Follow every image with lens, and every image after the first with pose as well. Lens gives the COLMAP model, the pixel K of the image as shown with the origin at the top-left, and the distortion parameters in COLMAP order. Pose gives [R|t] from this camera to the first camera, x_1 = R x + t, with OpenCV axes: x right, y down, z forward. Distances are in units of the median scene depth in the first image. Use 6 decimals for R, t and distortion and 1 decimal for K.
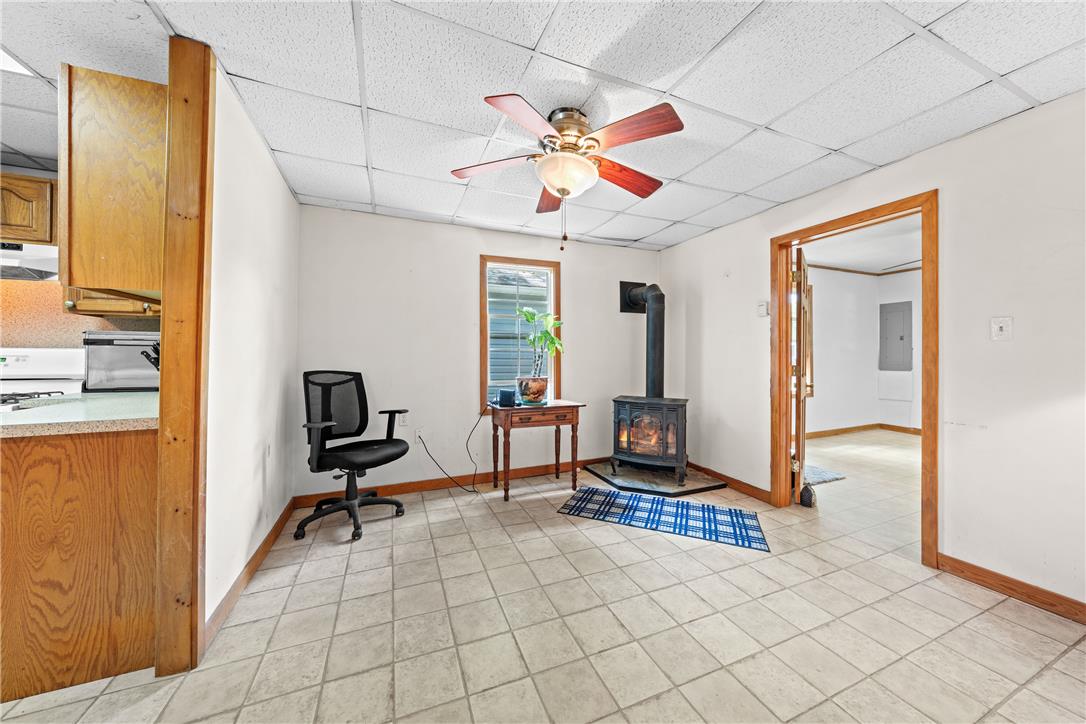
lens RADIAL K [[370.7, 0, 546.7], [0, 370.7, 356.2], [0, 0, 1]] dist [0.000634, 0.000139]
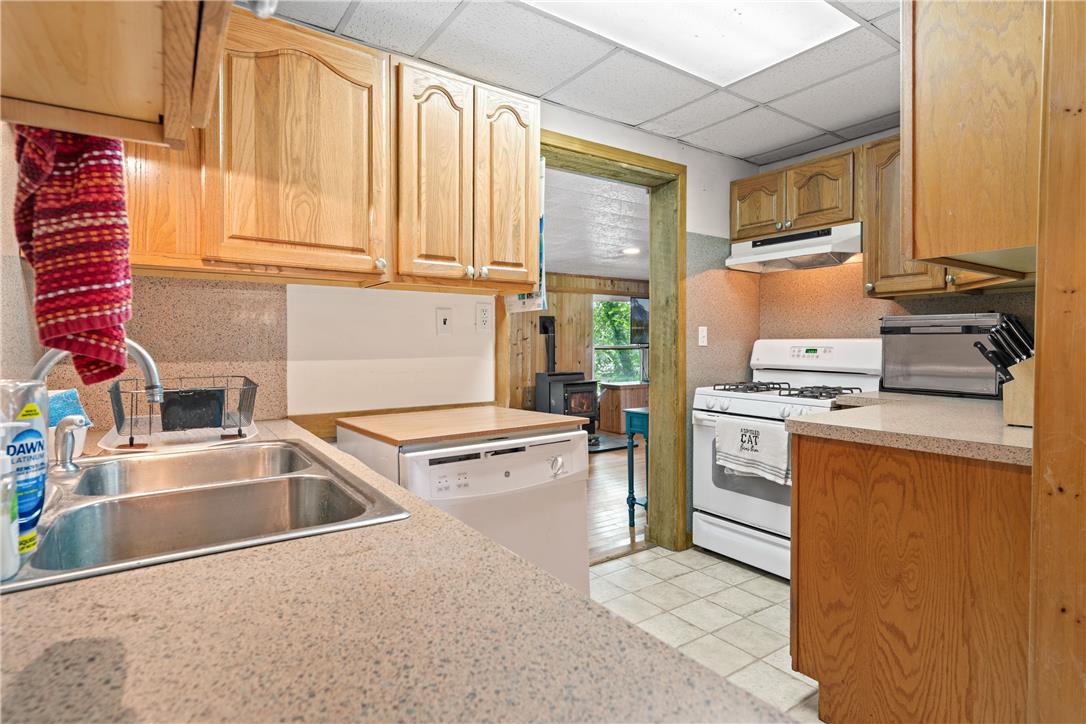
lens RADIAL K [[557.4, 0, 543.0], [0, 557.4, 362.0], [0, 0, 1]] dist [-0.001059, 0.000118]
pose [[0.201485, 0.028493, -0.979077, -0.294875], [-0.000060, 0.999577, 0.029077, -0.007611], [0.979492, -0.005800, 0.201402, 0.005699]]
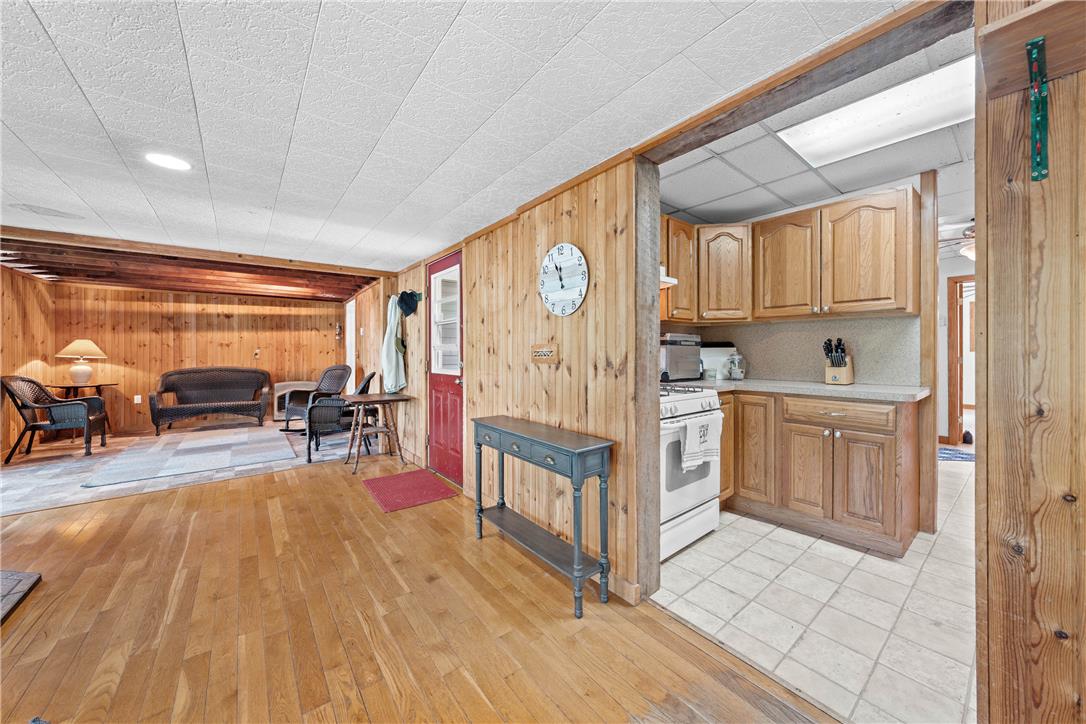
lens RADIAL K [[379.1, 0, 553.3], [0, 379.1, 357.9], [0, 0, 1]] dist [-0.006959, -0.000105]
pose [[0.959560, -0.009747, 0.281334, -3.537009], [0.005961, 0.999880, 0.014311, -0.013732], [-0.281440, -0.012055, 0.959503, -0.230687]]
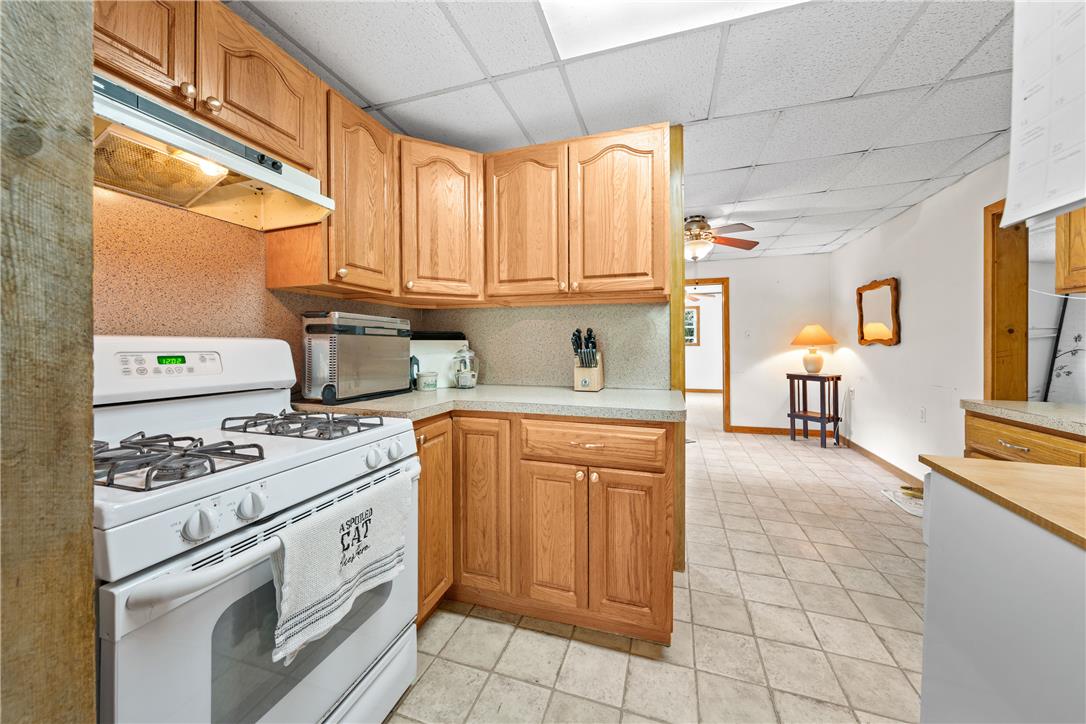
lens RADIAL K [[374.7, 0, 545.5], [0, 374.7, 345.1], [0, 0, 1]] dist [-0.000638, -0.000038]
pose [[0.653422, -0.002176, 0.756991, -2.678140], [0.003036, 0.999995, 0.000254, -0.016594], [-0.756988, 0.002132, 0.653426, 0.488106]]
